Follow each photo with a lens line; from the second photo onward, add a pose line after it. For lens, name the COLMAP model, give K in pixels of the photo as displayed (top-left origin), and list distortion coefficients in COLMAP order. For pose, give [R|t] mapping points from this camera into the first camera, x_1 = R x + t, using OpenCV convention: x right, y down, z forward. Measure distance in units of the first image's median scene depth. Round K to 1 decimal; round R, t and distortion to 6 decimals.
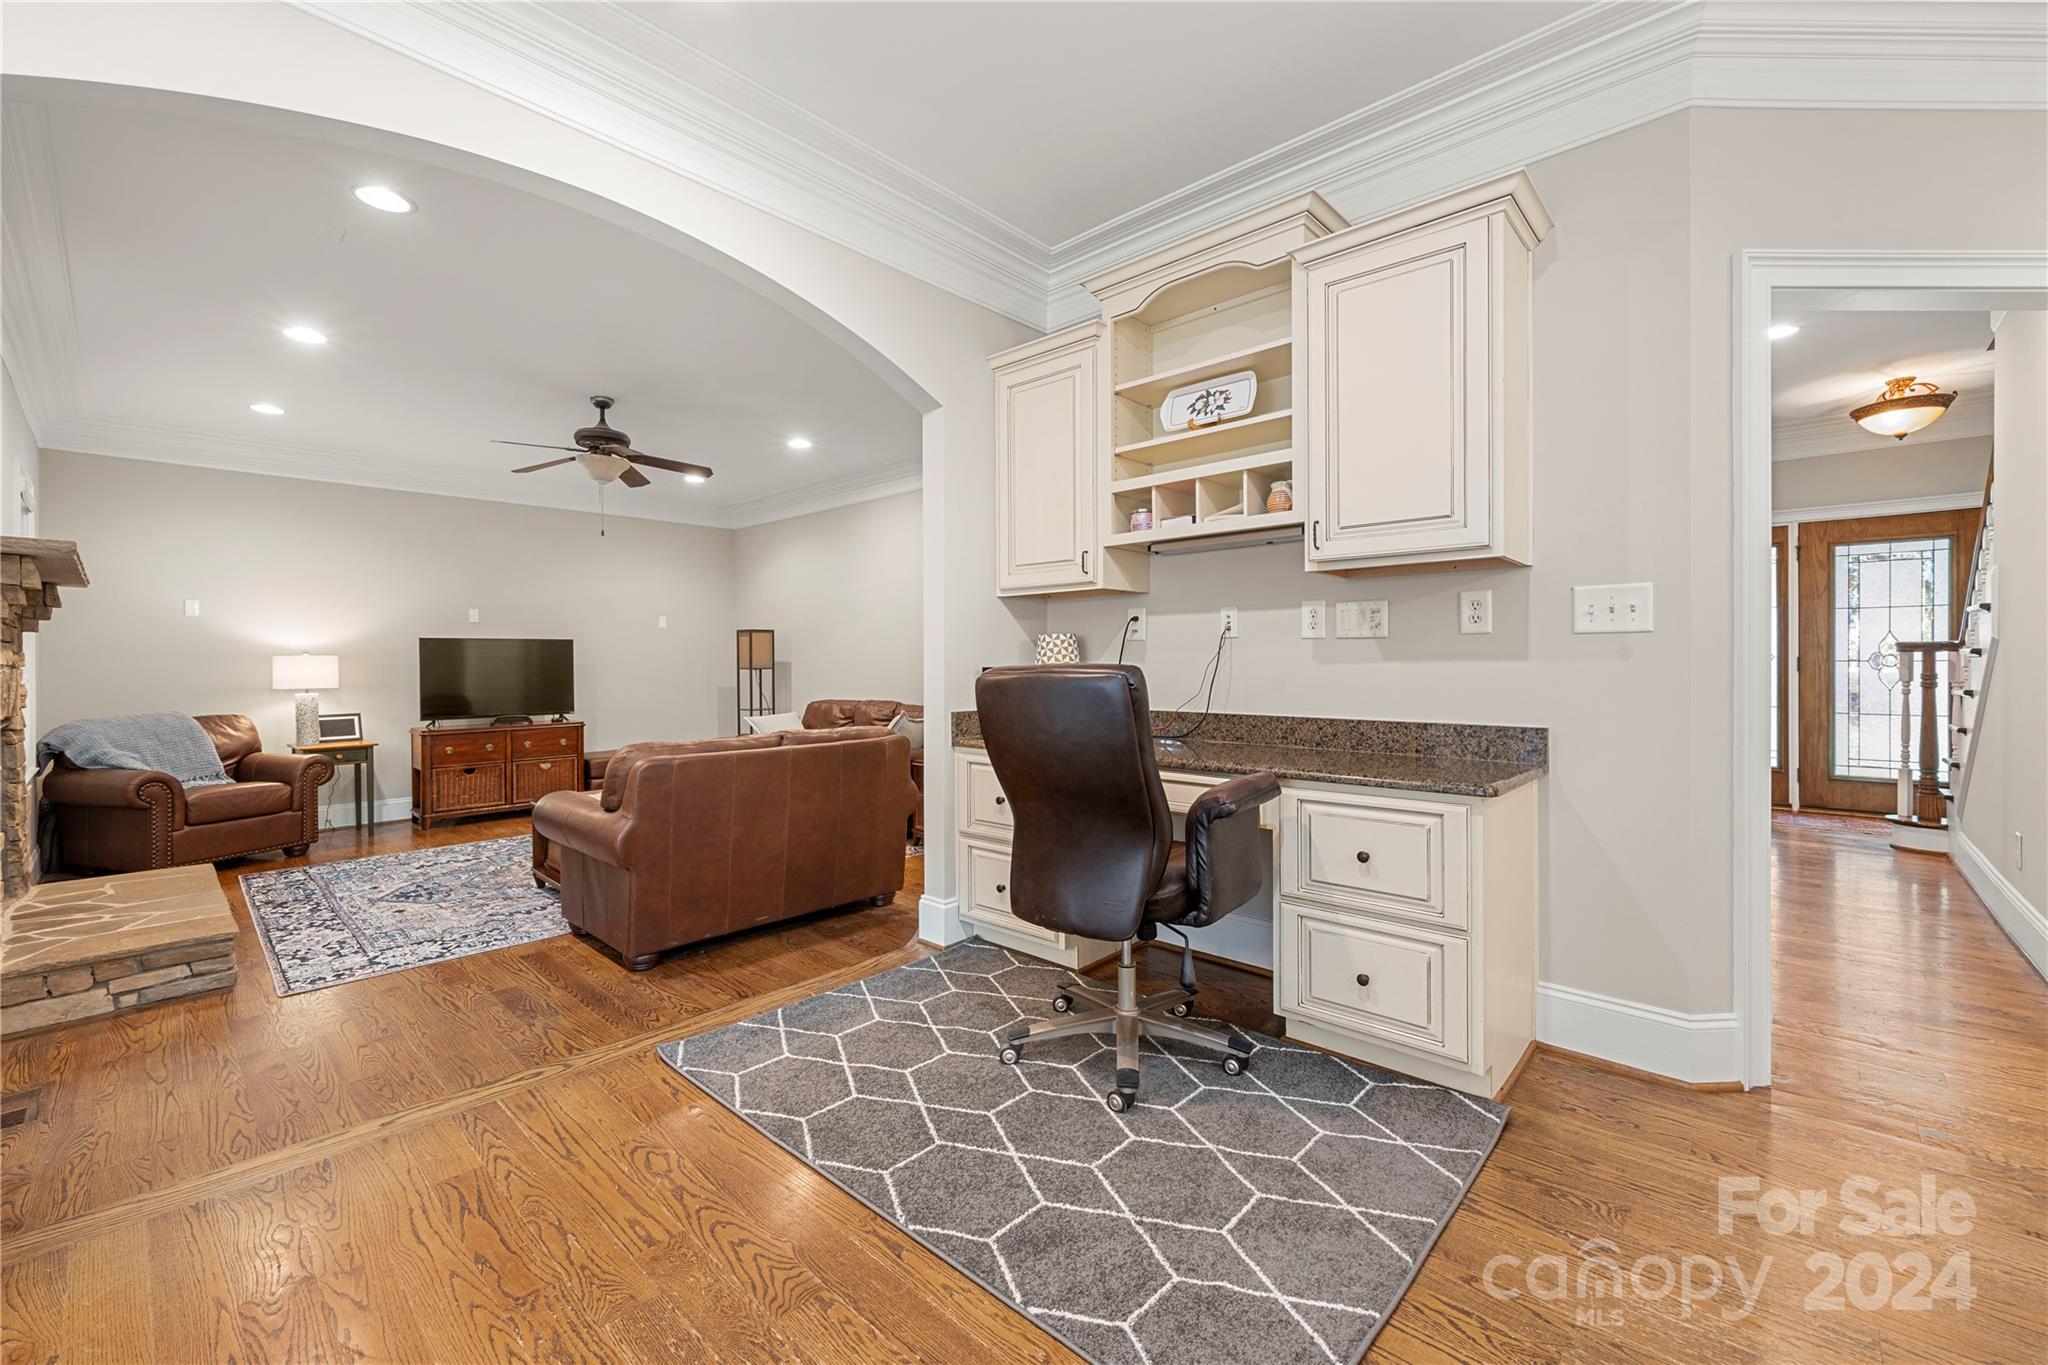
lens RADIAL K [[827.9, 0, 1042.6], [0, 827.9, 668.3], [0, 0, 1]] dist [-0.000015, -0.000363]
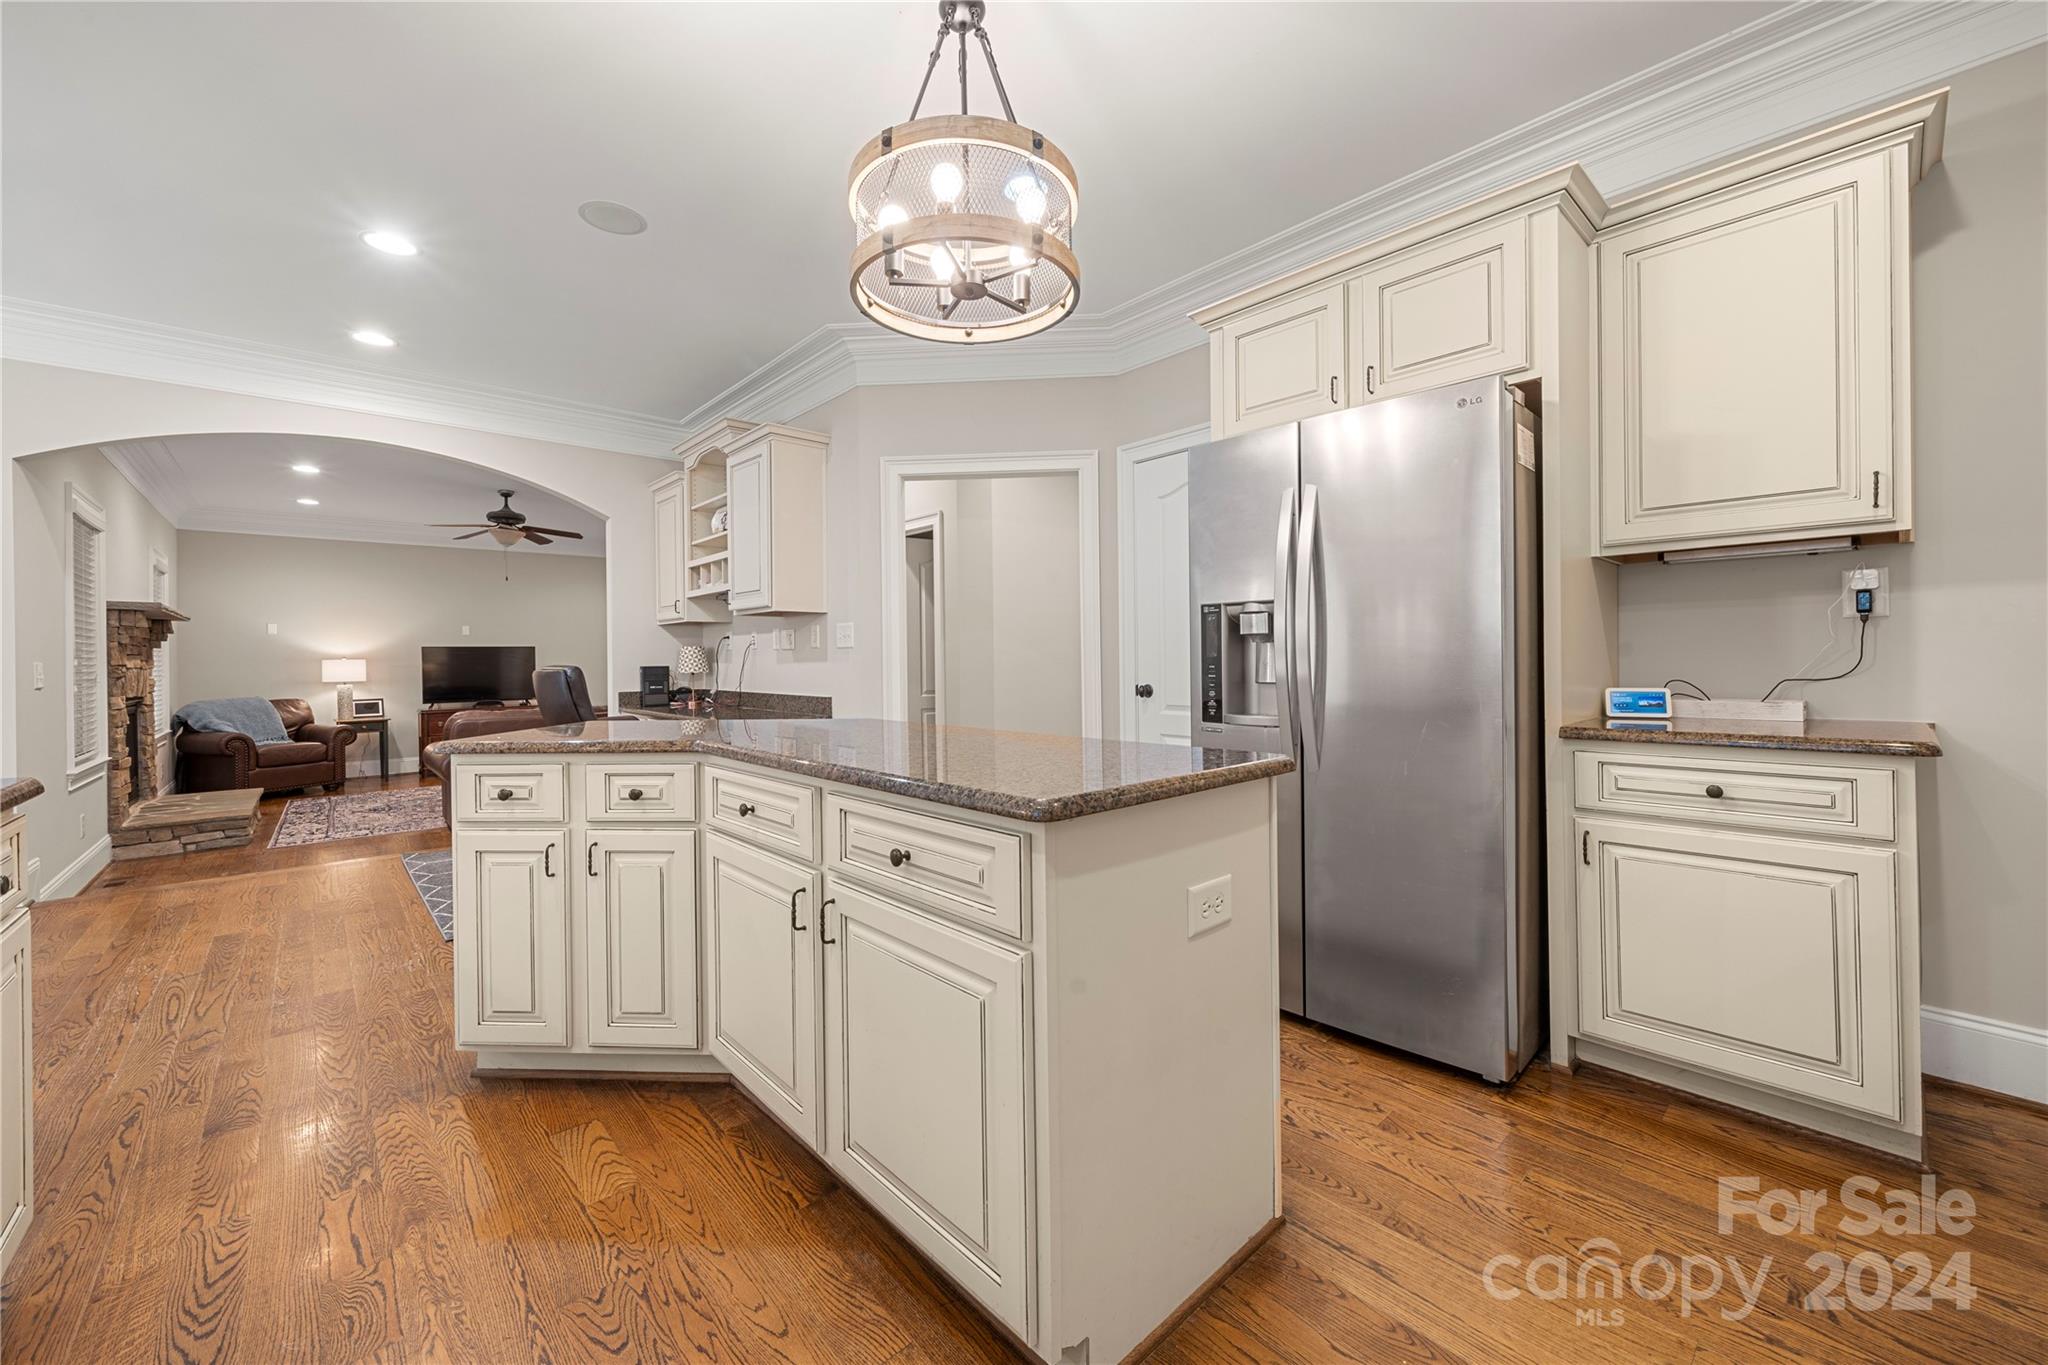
lens RADIAL K [[778.8, 0, 1023.8], [0, 778.8, 660.8], [0, 0, 1]] dist [0.001864, 0.000366]
pose [[0.995563, -0.005353, -0.093949, 0.522388], [0.004918, 0.999976, -0.004863, -0.000413], [0.093973, 0.004380, 0.995565, -0.323421]]
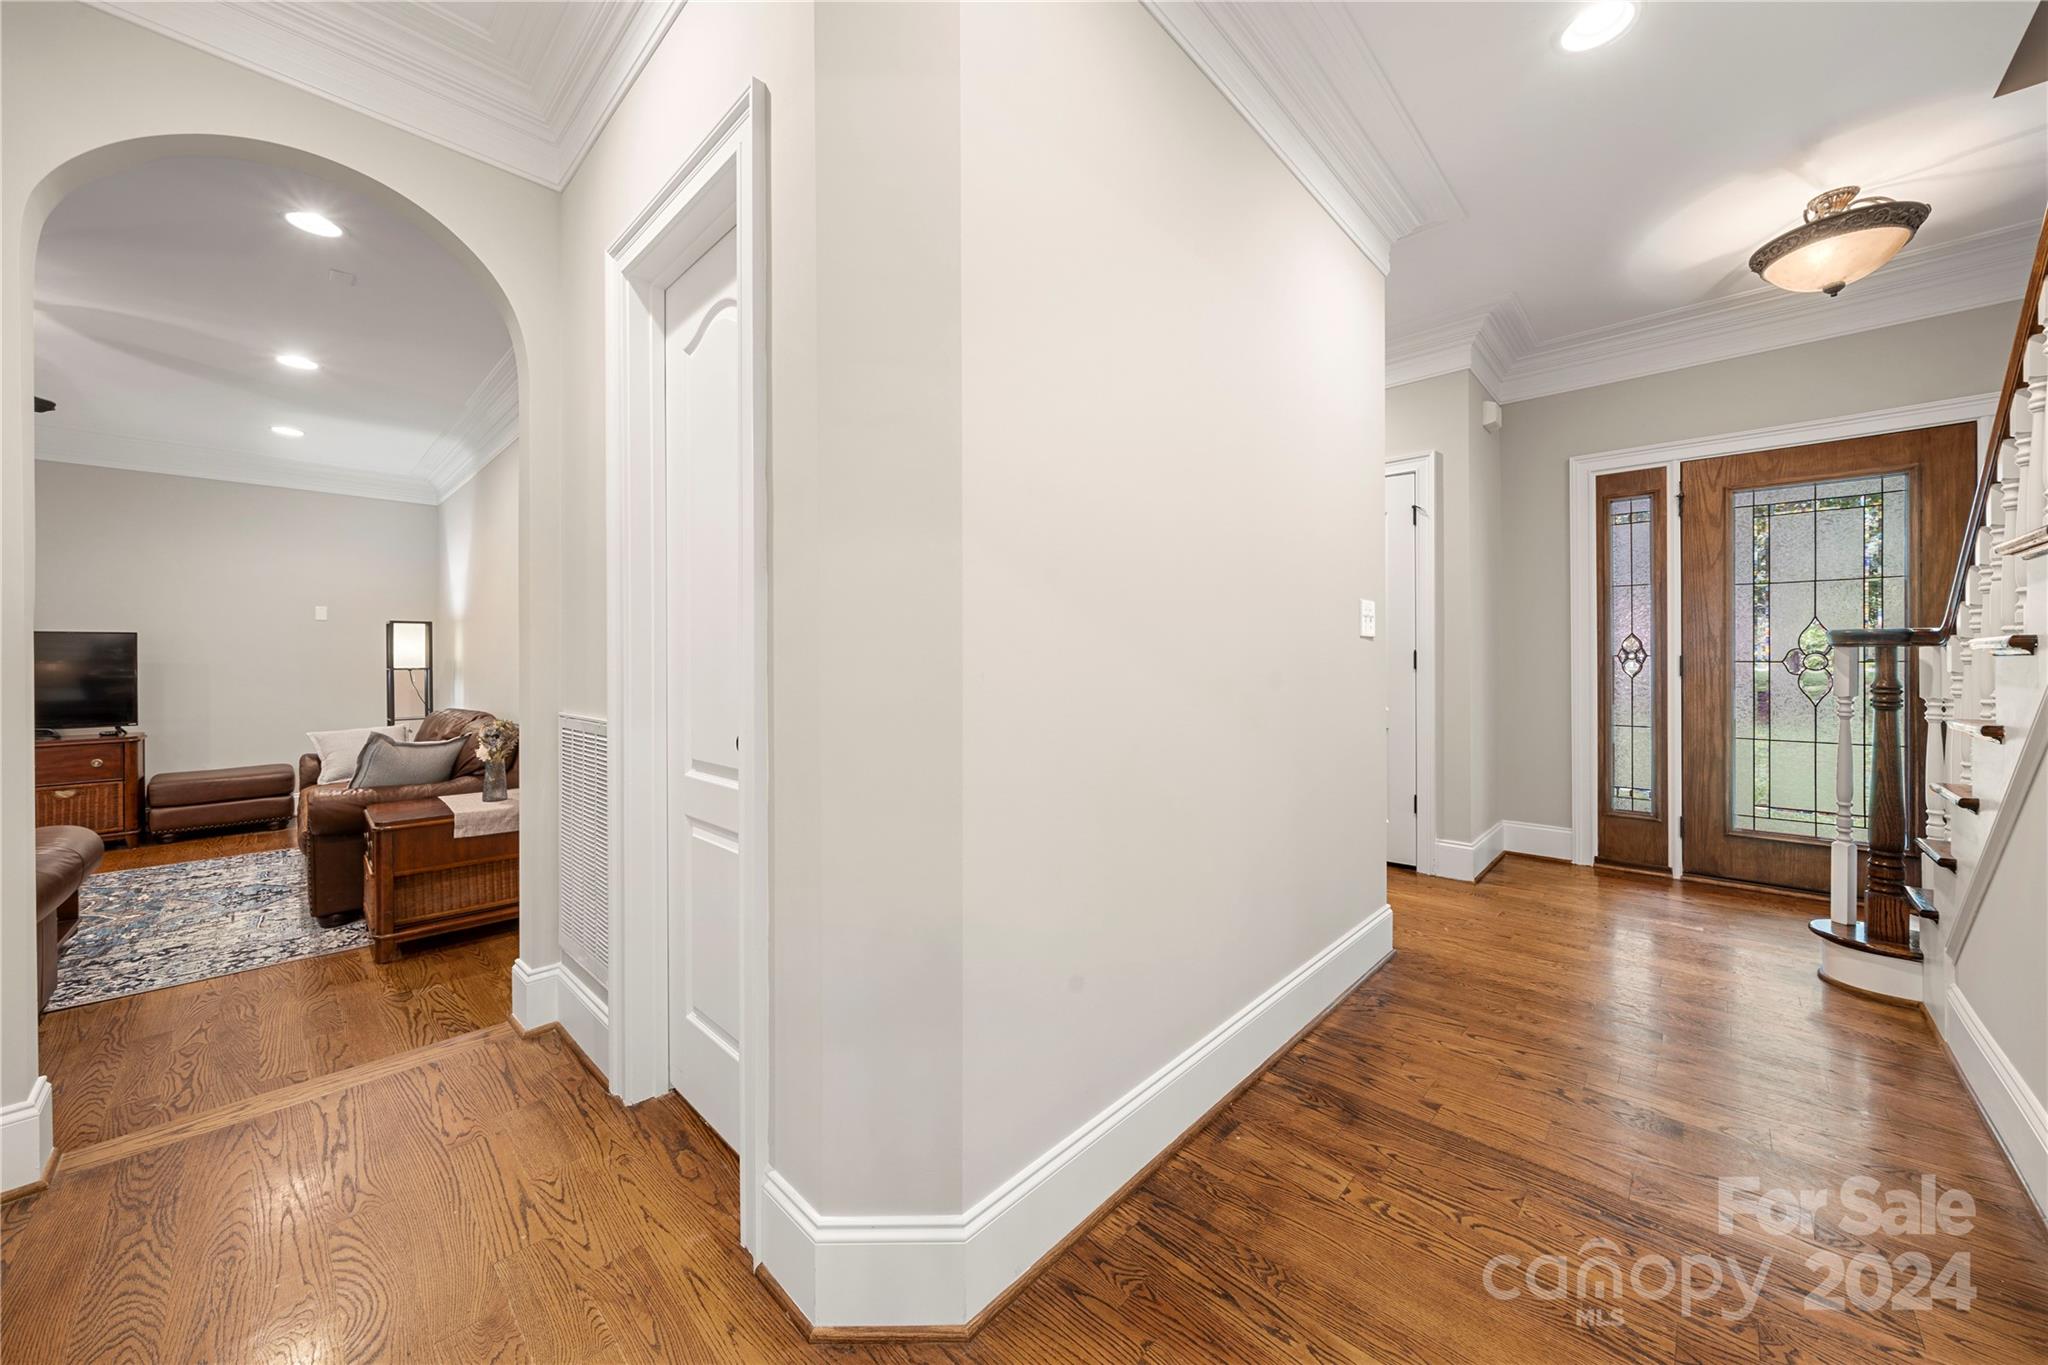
lens RADIAL K [[728.6, 0, 1005.1], [0, 728.6, 666.3], [0, 0, 1]] dist [-0.010370, -0.000686]
pose [[0.998942, 0.000117, -0.045987, 0.460884], [-0.000167, 0.999999, -0.001082, -0.005144], [0.045986, 0.001088, 0.998941, 0.454717]]
